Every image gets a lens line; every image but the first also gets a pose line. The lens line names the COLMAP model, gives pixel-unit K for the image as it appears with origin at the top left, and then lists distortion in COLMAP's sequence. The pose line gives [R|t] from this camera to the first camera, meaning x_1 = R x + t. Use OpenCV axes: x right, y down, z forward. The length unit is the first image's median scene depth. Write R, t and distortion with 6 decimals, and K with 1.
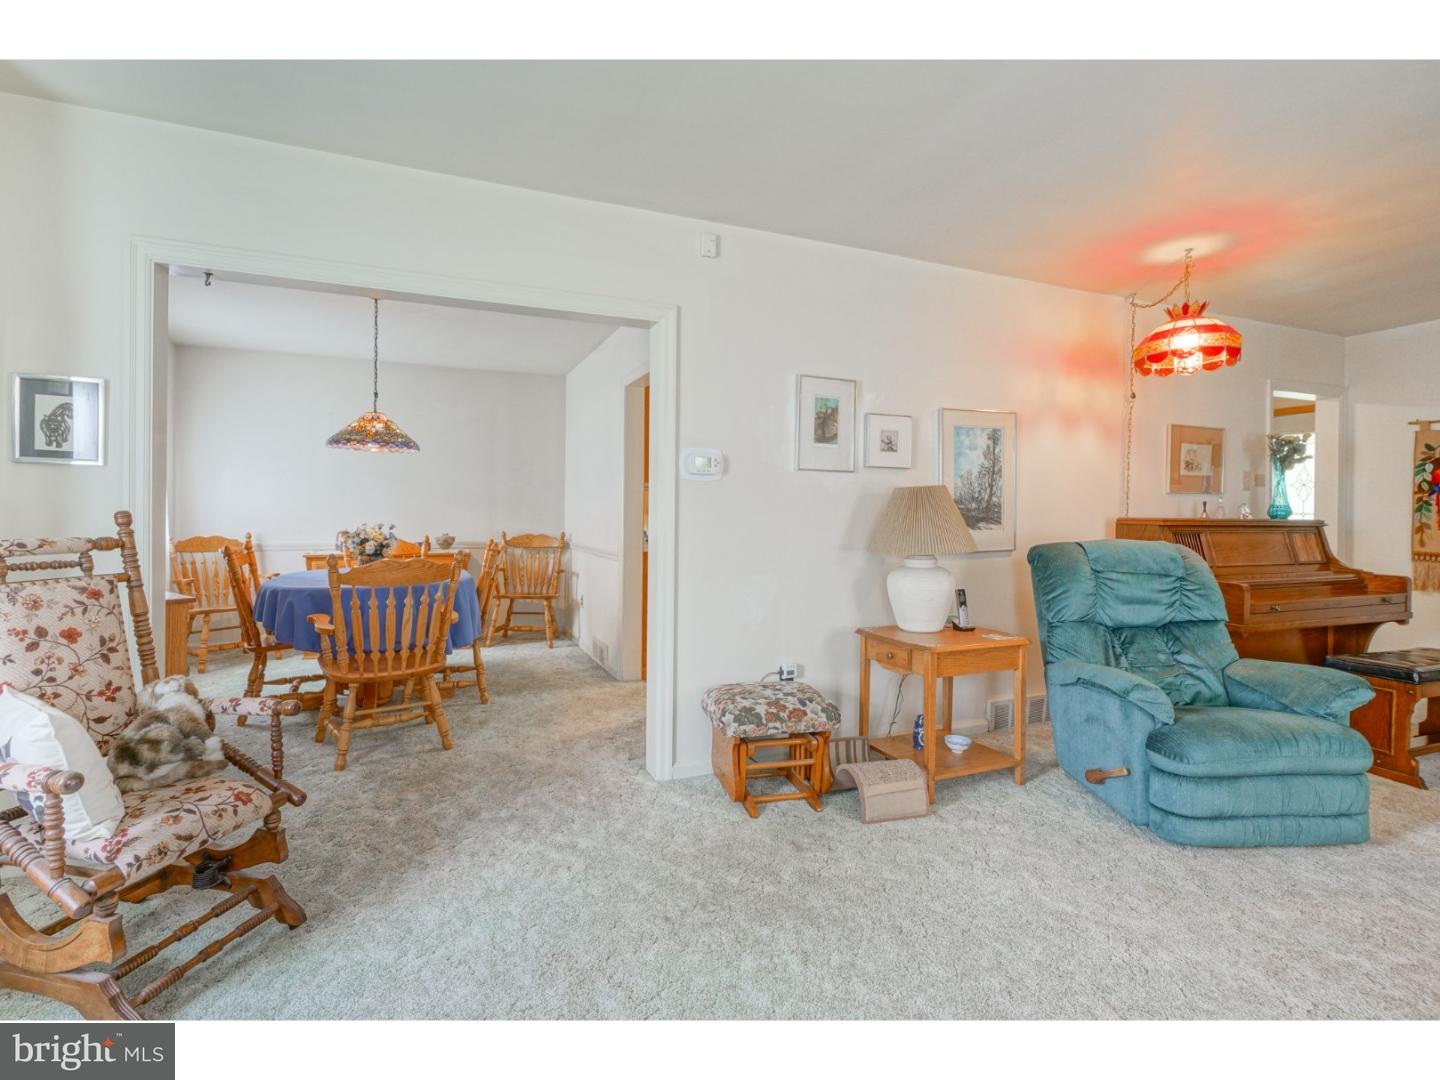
lens RADIAL K [[711.3, 0, 721.9], [0, 711.3, 529.8], [0, 0, 1]] dist [-0.002108, -0.000375]
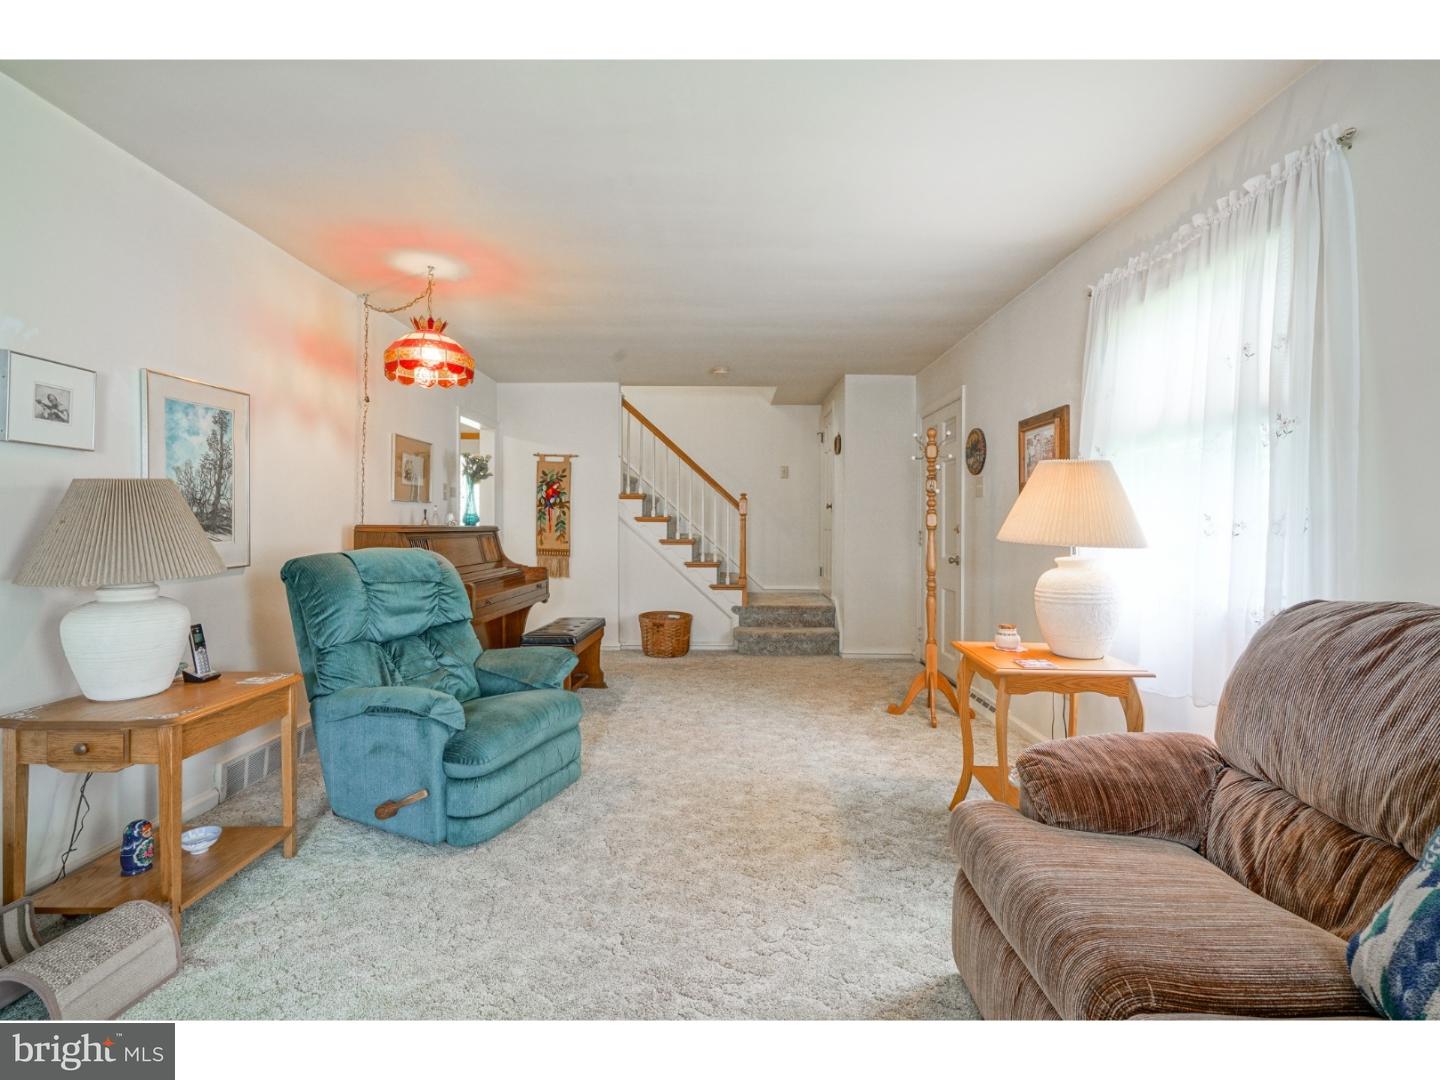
lens RADIAL K [[653.4, 0, 725.3], [0, 653.4, 531.5], [0, 0, 1]] dist [-0.004585, 0.001776]
pose [[0.408108, -0.013777, 0.912830, -0.046955], [0.020533, 0.999772, 0.005910, -0.003873], [-0.912703, 0.016331, 0.408297, 0.233662]]
